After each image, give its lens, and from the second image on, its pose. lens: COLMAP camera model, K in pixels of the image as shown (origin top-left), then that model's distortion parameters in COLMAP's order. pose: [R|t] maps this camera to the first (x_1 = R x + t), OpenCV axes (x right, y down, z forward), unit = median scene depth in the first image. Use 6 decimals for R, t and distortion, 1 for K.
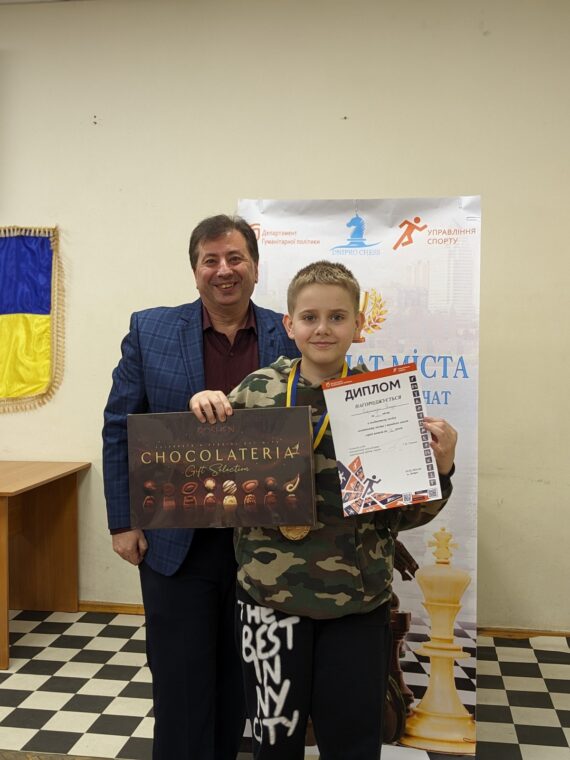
lens RADIAL K [[810.7, 0, 283.1], [0, 810.7, 381.3], [0, 0, 1]] dist [0.077461, -0.126618]
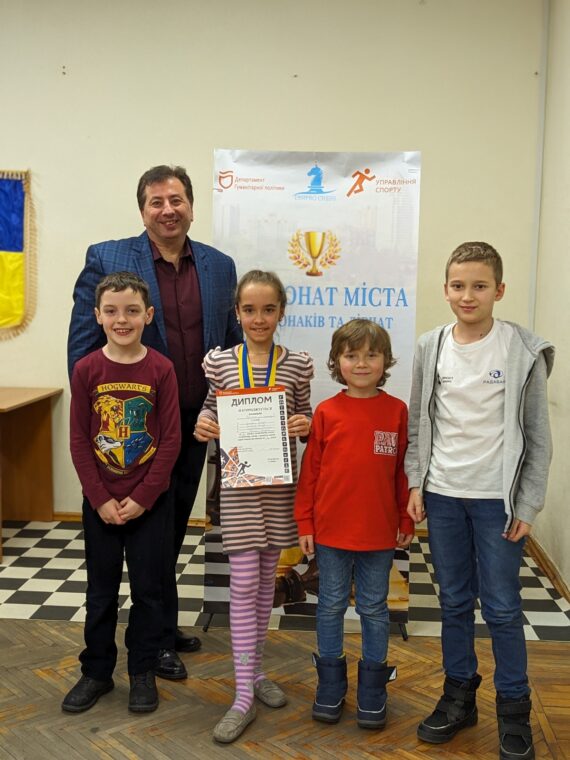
lens RADIAL K [[804.6, 0, 267.0], [0, 804.6, 389.9], [0, 0, 1]] dist [0.075741, -0.159920]
pose [[0.996863, 0.000917, 0.079145, -0.070788], [-0.006441, 0.997557, 0.069566, 0.036101], [-0.078888, -0.069857, 0.994433, -0.169728]]
